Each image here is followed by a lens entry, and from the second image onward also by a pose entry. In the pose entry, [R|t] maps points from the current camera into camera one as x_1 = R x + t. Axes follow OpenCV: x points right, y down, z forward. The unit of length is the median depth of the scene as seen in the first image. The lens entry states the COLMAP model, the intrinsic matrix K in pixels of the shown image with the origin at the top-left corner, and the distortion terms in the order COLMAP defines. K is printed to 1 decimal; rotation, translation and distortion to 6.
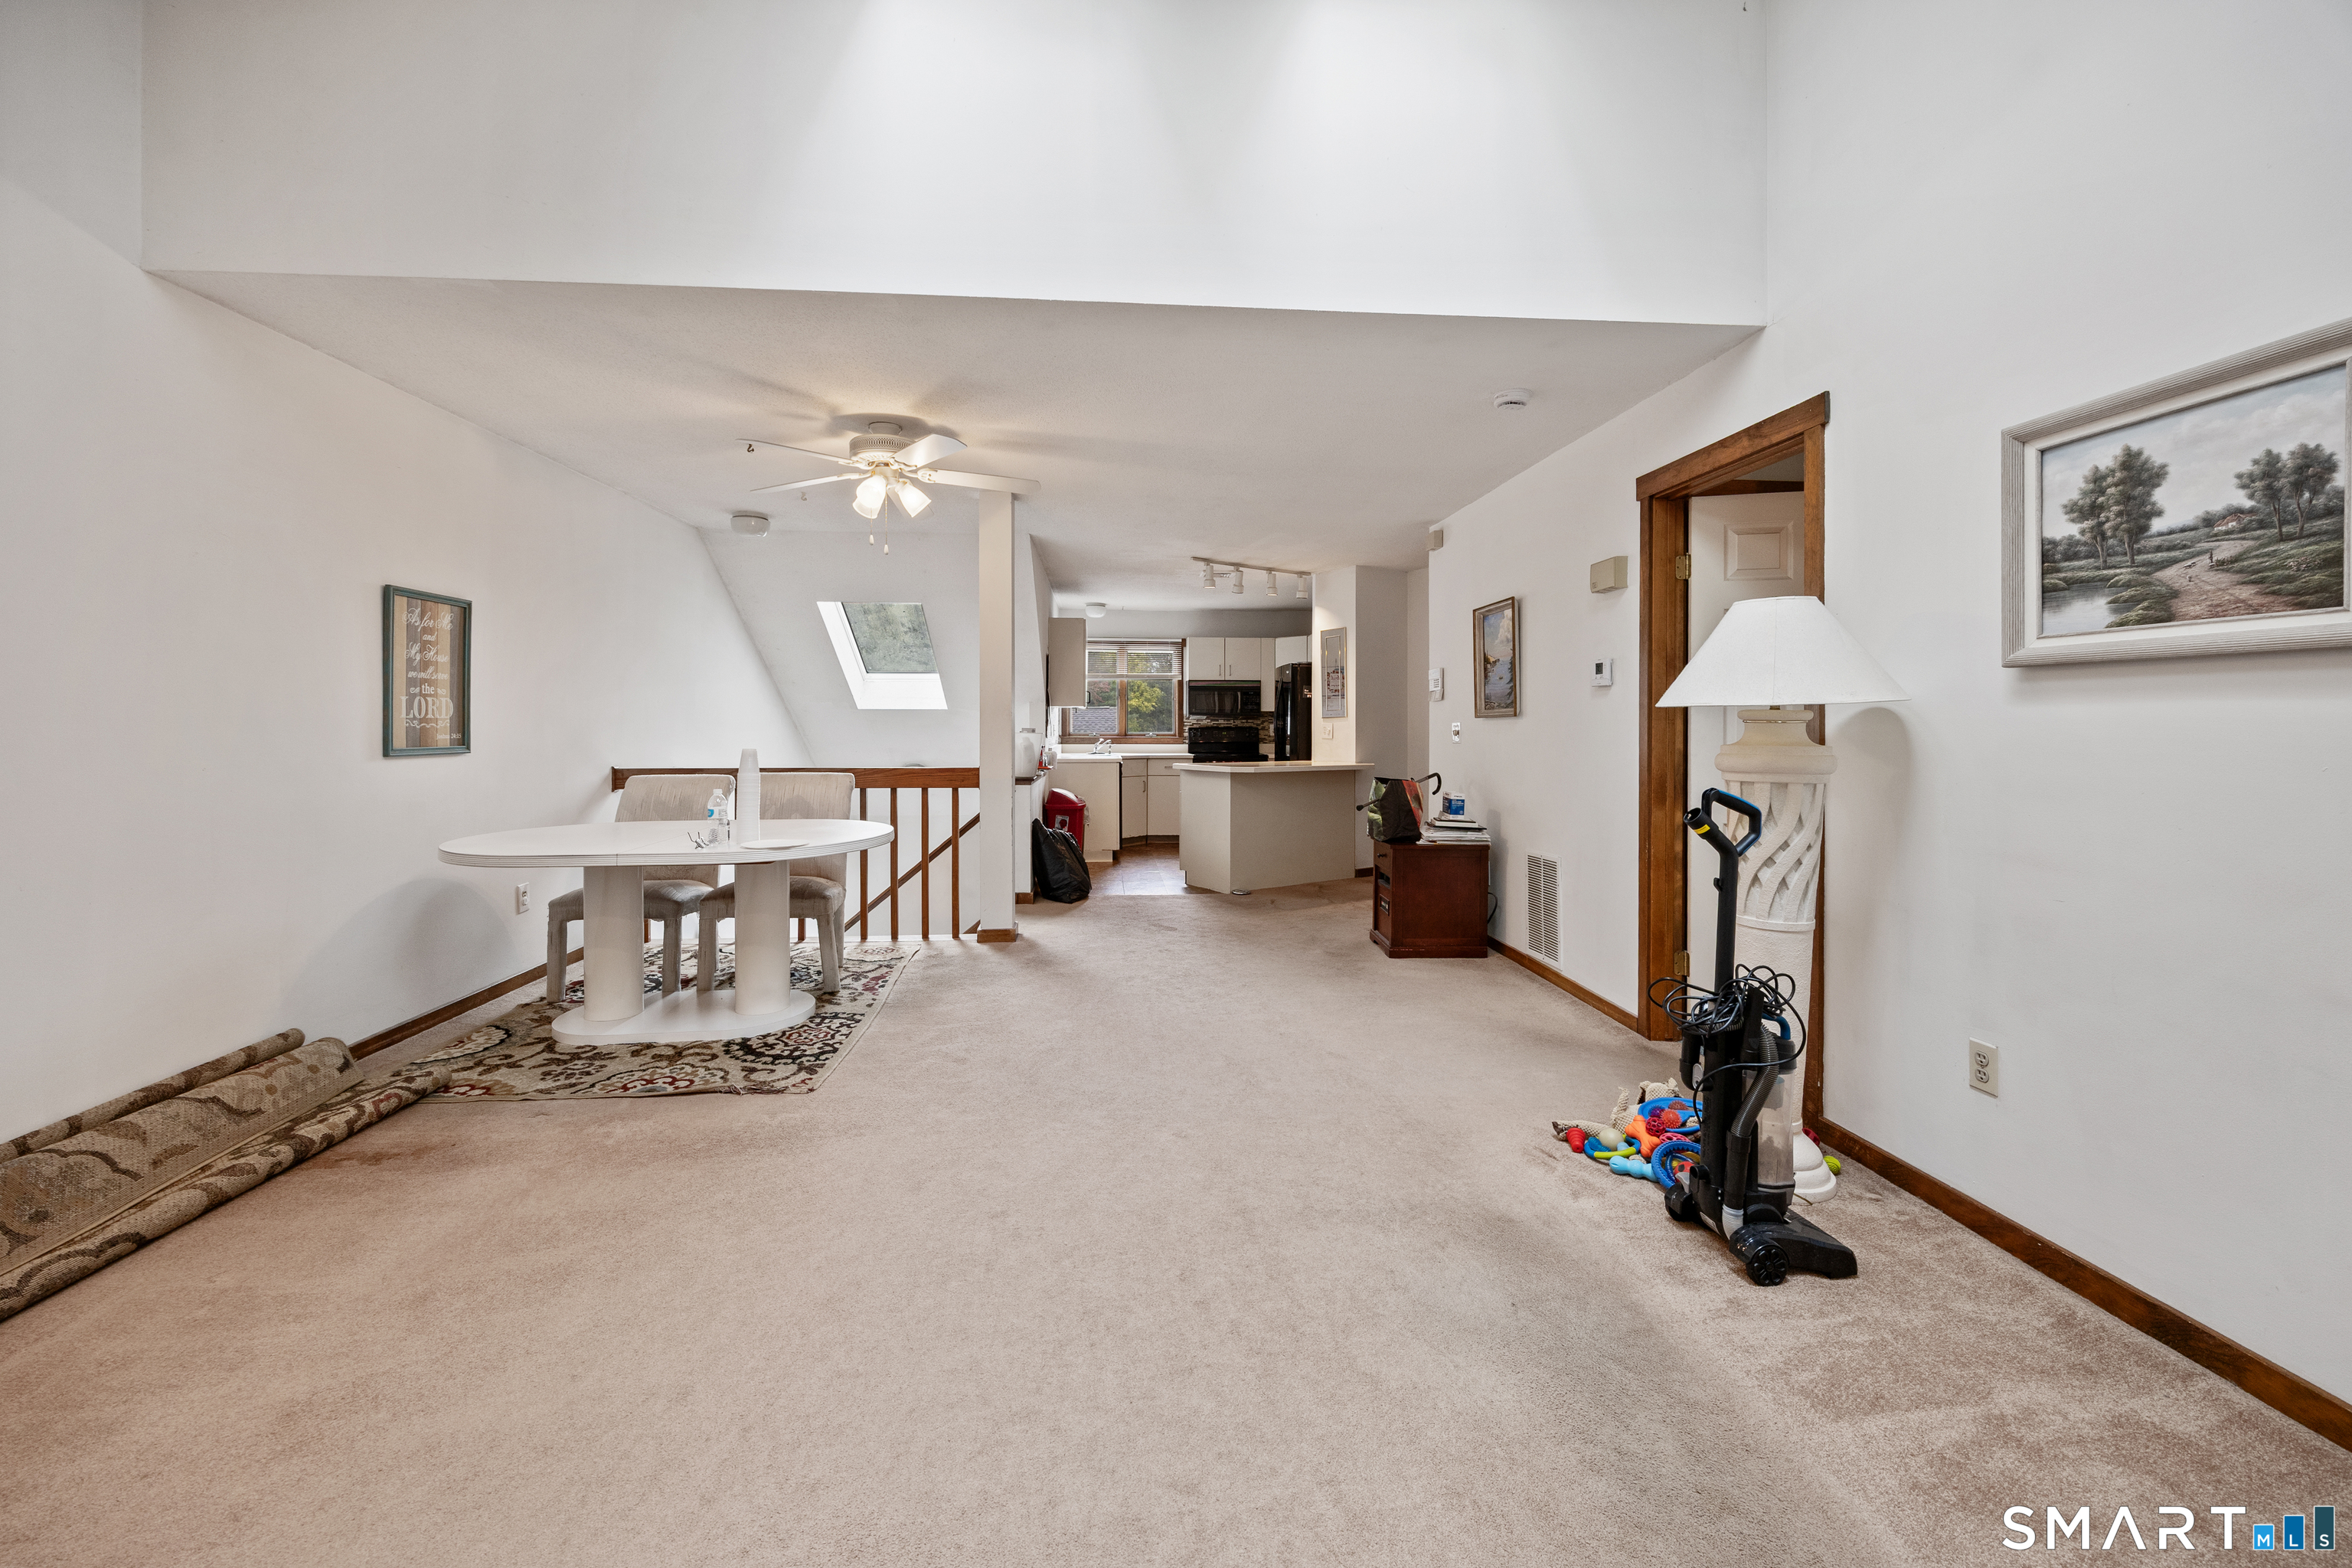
lens RADIAL K [[932.1, 0, 1171.3], [0, 932.1, 763.1], [0, 0, 1]] dist [0.001248, 0.000057]
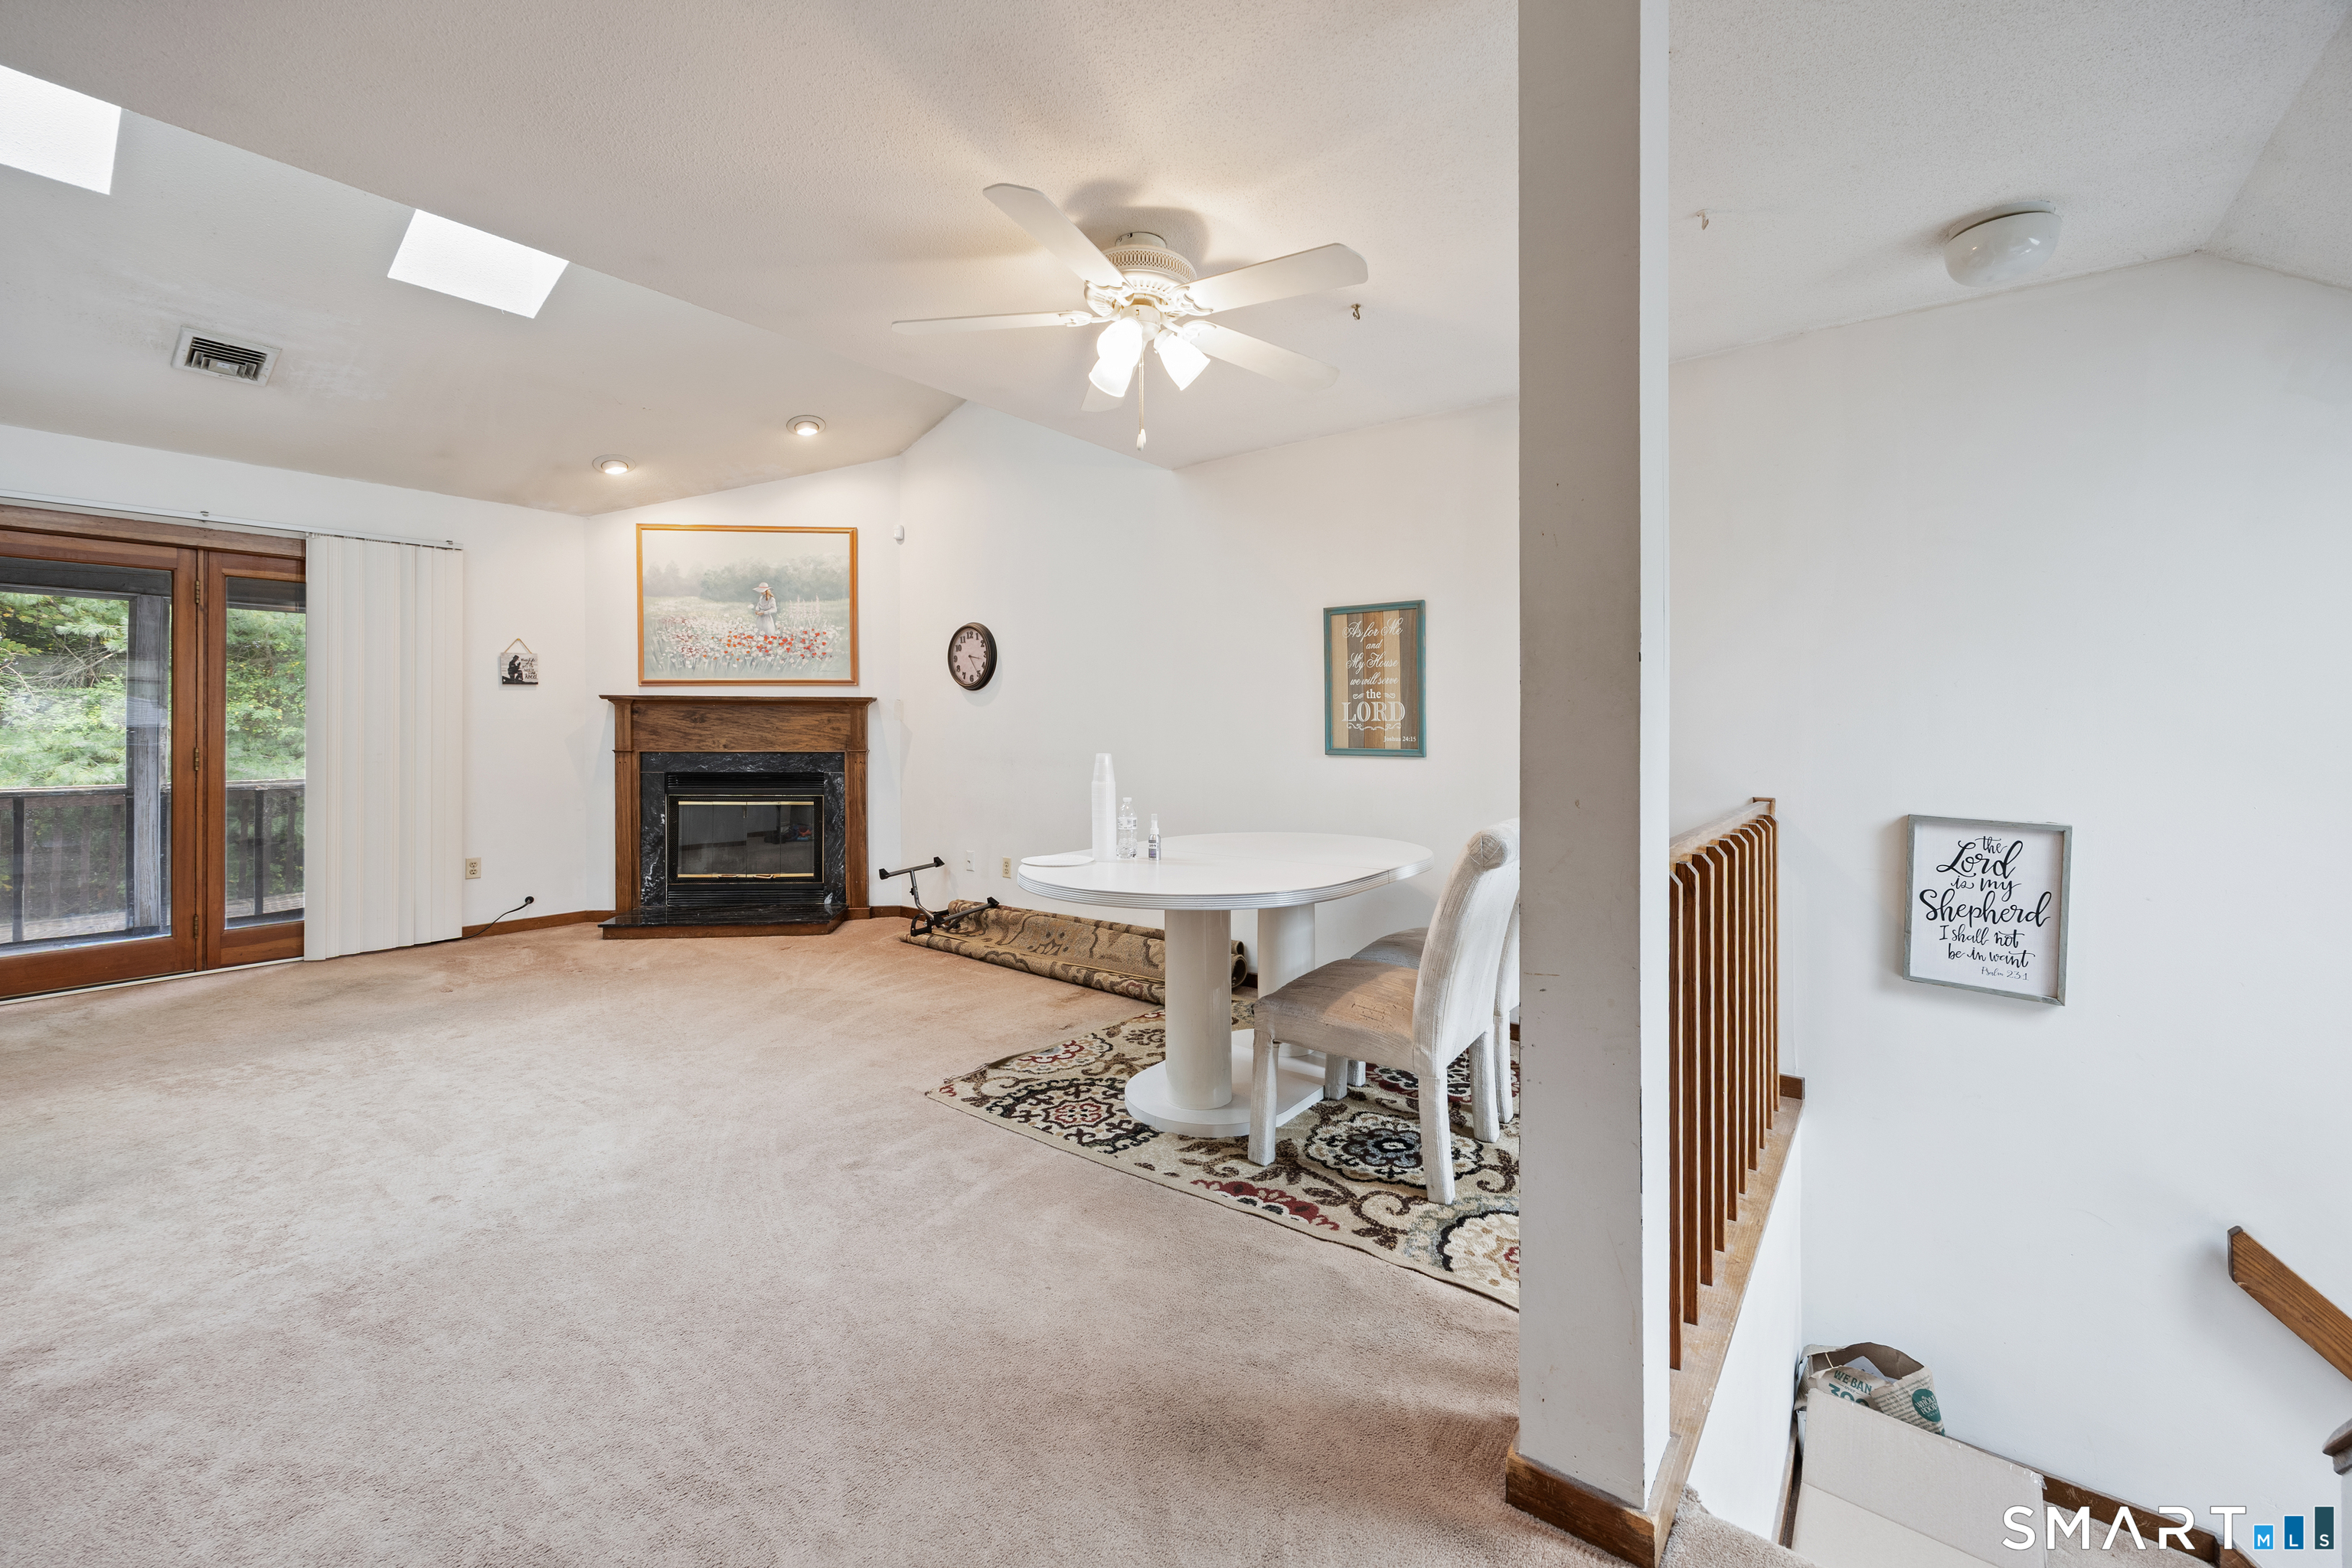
lens RADIAL K [[936.6, 0, 1174.6], [0, 936.6, 723.6], [0, 0, 1]] dist [-0.001484, -0.000018]
pose [[-0.670816, -0.003661, -0.741615, 0.155309], [-0.032425, 0.999176, 0.024397, -0.066232], [0.740915, 0.040413, -0.670382, 1.595158]]
